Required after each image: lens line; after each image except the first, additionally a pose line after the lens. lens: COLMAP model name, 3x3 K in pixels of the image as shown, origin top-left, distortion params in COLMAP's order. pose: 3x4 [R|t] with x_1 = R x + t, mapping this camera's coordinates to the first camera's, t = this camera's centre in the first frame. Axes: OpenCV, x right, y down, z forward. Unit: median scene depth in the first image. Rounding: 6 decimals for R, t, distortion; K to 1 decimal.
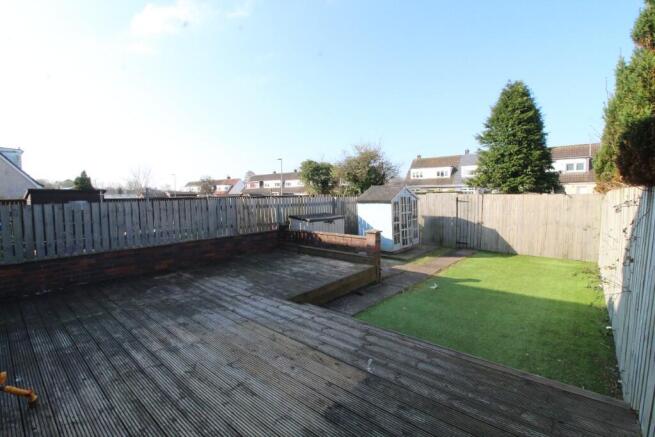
lens RADIAL K [[300.1, 0, 331.1], [0, 300.1, 222.2], [0, 0, 1]] dist [-0.011054, -0.003512]
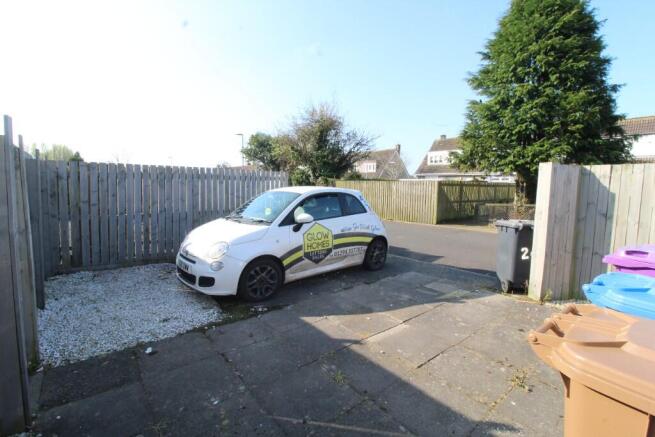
lens RADIAL K [[300.1, 0, 324.2], [0, 300.1, 212.0], [0, 0, 1]] dist [-0.011054, -0.003512]
pose [[0.972660, 0.052972, -0.226113, 1.788012], [-0.055026, 0.998481, -0.002789, -0.087761], [0.225621, 0.015155, 0.974097, 1.942889]]
